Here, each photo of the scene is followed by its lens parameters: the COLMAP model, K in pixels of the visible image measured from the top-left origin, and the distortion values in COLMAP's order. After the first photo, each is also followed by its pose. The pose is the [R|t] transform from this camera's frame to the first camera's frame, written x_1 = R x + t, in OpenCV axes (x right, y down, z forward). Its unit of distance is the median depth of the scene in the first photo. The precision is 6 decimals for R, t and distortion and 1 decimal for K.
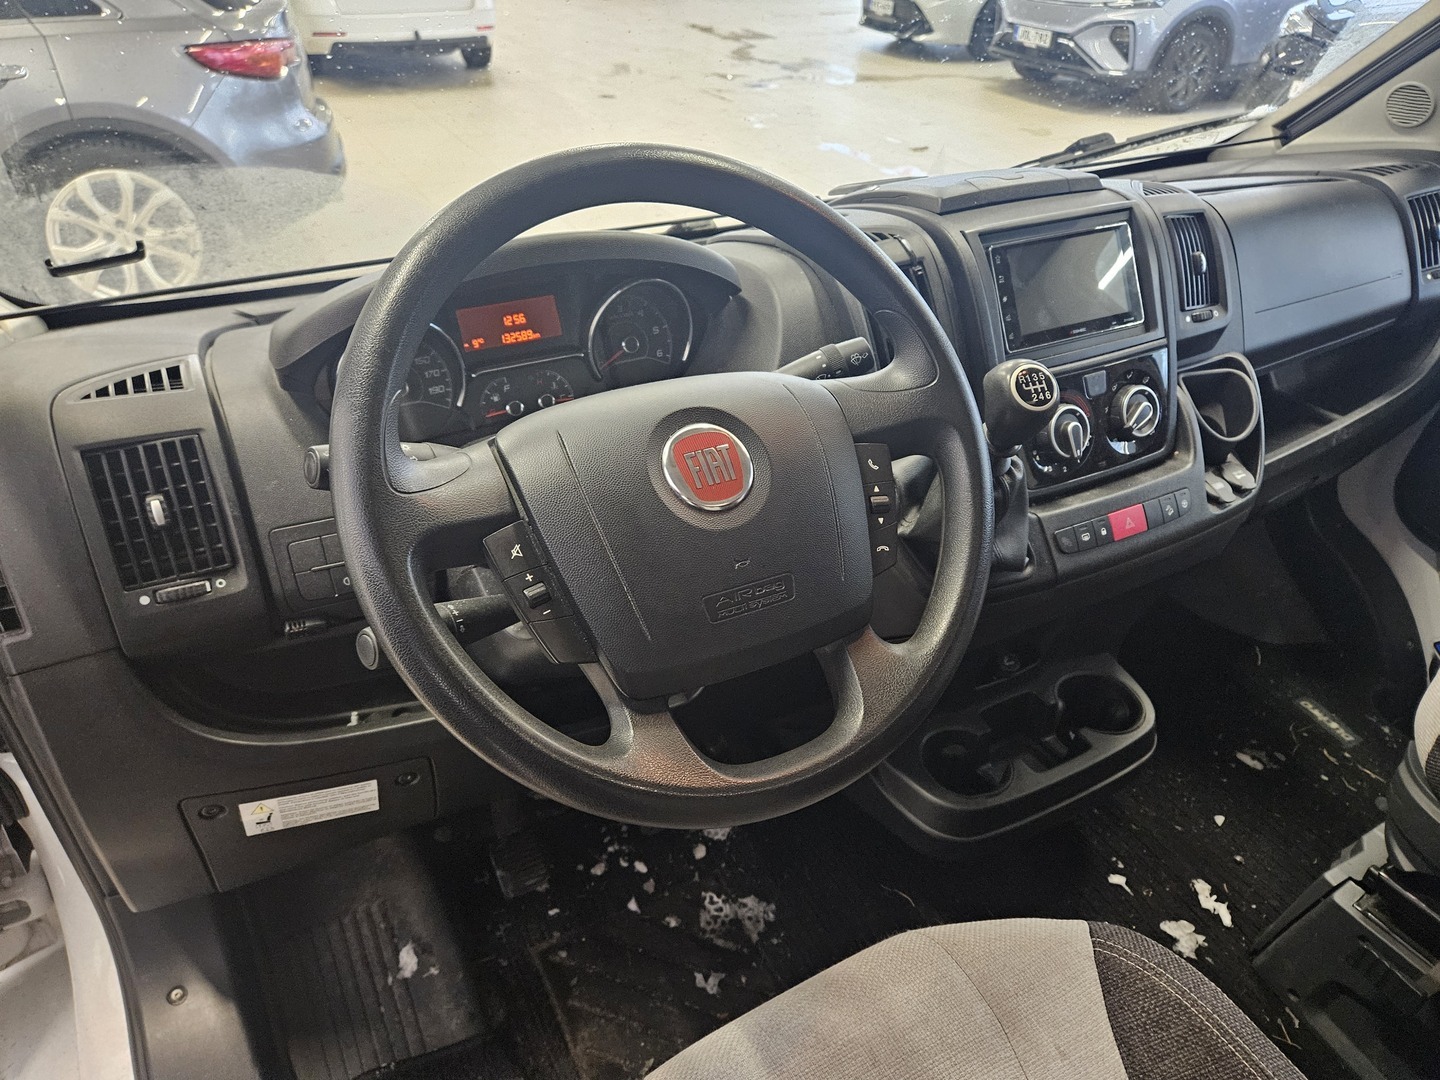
lens RADIAL K [[959.5, 0, 723.8], [0, 959.5, 548.1], [0, 0, 1]] dist [0.070260, -0.060076]
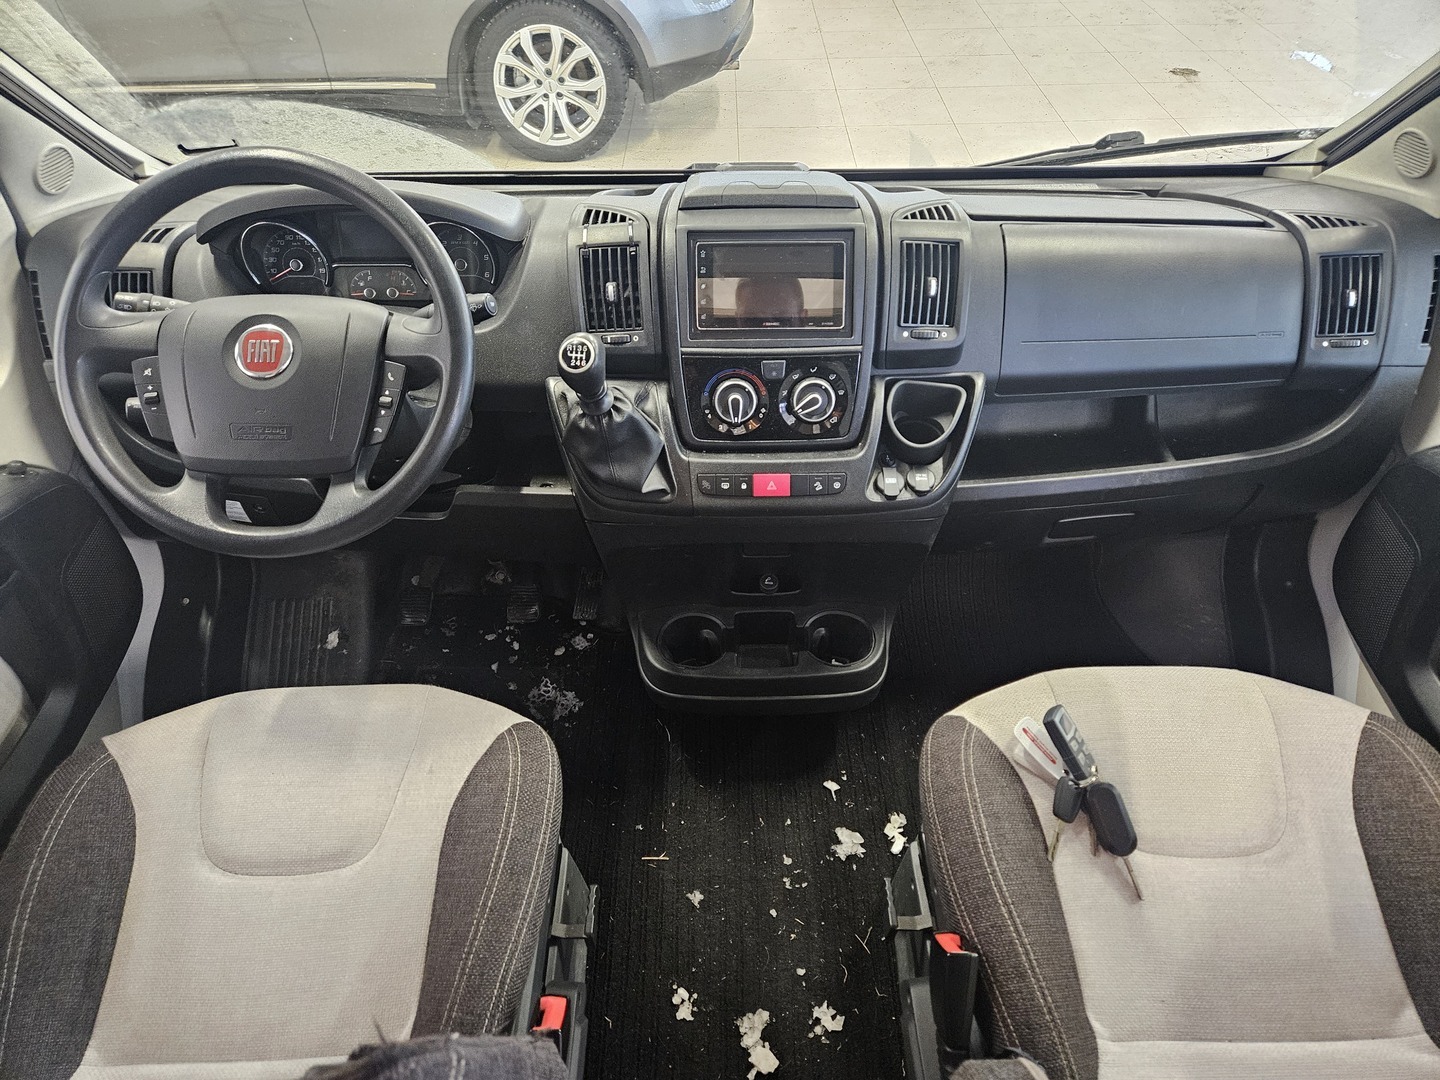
lens RADIAL K [[938.8, 0, 720.0], [0, 938.8, 540.0], [0, 0, 1]] dist [0.073005, -0.051577]
pose [[0.884471, 0.293037, -0.363099, 0.811950], [-0.247814, 0.954379, 0.166579, -0.143101], [0.395348, -0.057353, 0.916739, -0.137699]]
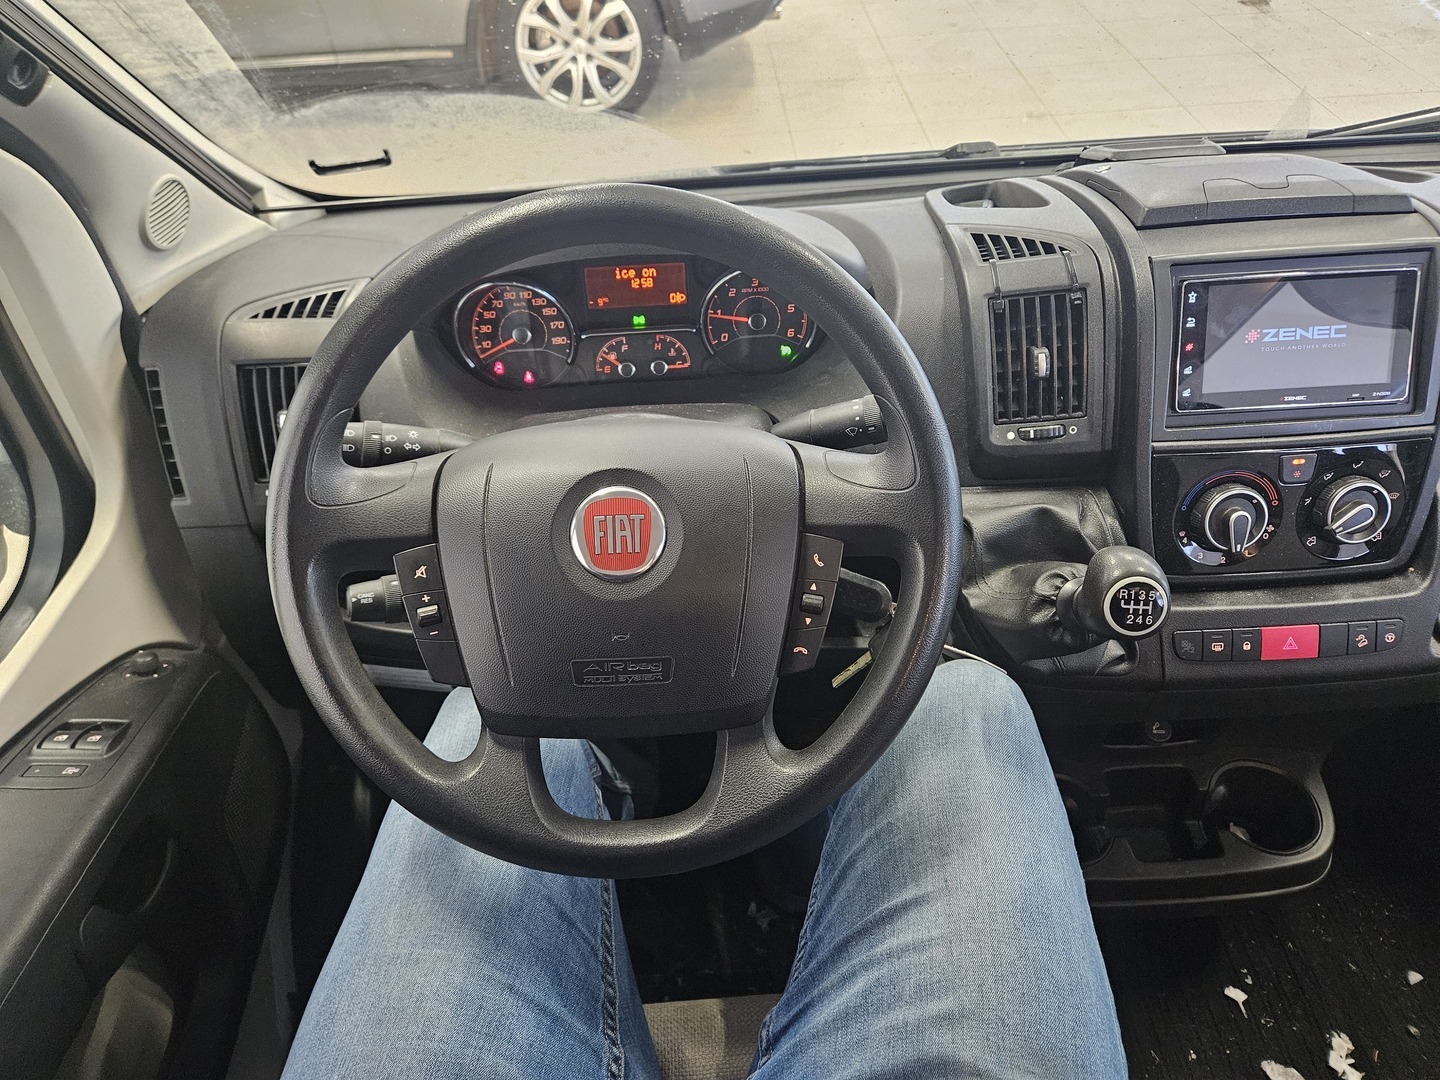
lens RADIAL K [[959.1, 0, 718.0], [0, 959.1, 533.0], [0, 0, 1]] dist [0.071910, -0.057489]
pose [[0.898586, 0.259426, -0.353896, 0.250590], [-0.202095, 0.960560, 0.191002, -0.173365], [0.389489, -0.100111, 0.915574, 0.072103]]
